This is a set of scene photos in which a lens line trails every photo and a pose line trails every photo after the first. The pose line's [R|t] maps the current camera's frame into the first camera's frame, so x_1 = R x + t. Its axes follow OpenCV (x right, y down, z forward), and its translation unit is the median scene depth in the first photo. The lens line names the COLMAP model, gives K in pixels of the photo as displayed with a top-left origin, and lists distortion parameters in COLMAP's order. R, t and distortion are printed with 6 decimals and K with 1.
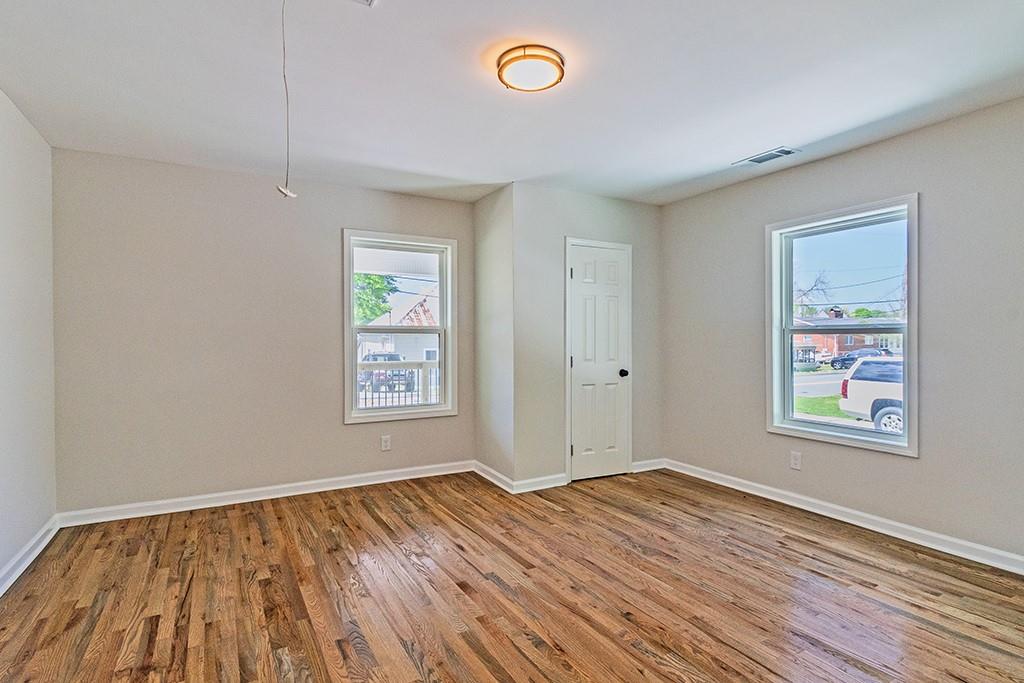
lens RADIAL K [[511.9, 0, 512.0], [0, 511.9, 341.5], [0, 0, 1]] dist [-0.000731, -0.000243]
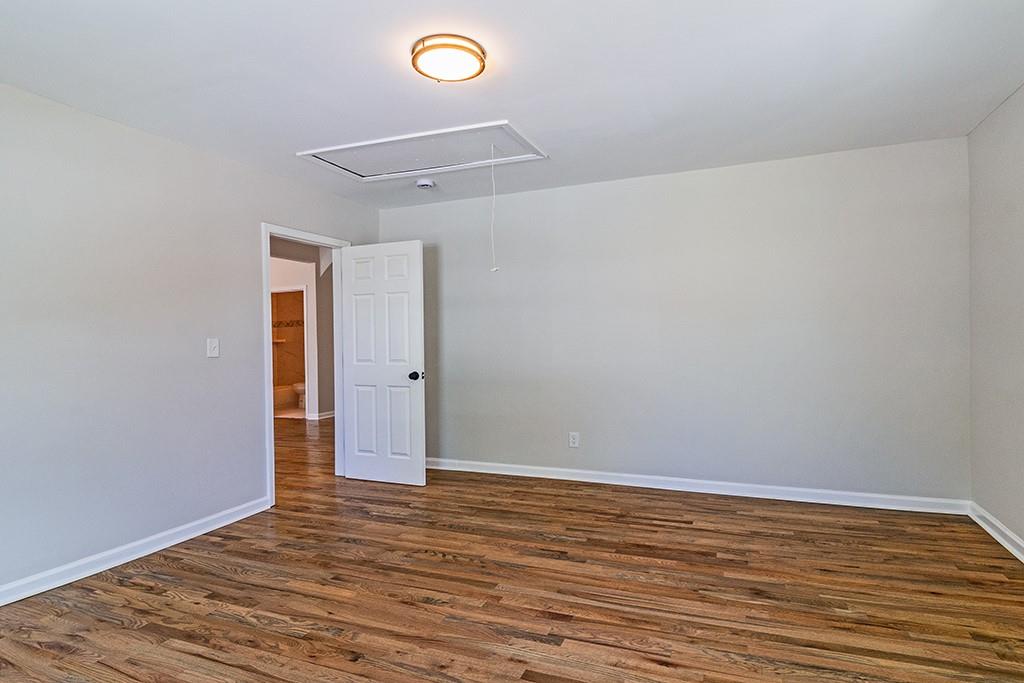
lens RADIAL K [[511.9, 0, 512.0], [0, 511.9, 341.5], [0, 0, 1]] dist [-0.000731, -0.000243]
pose [[-0.786512, 0.019977, -0.617252, 0.520781], [0.017795, 0.999795, 0.009683, 0.027820], [0.617319, -0.003368, -0.786706, 1.789229]]
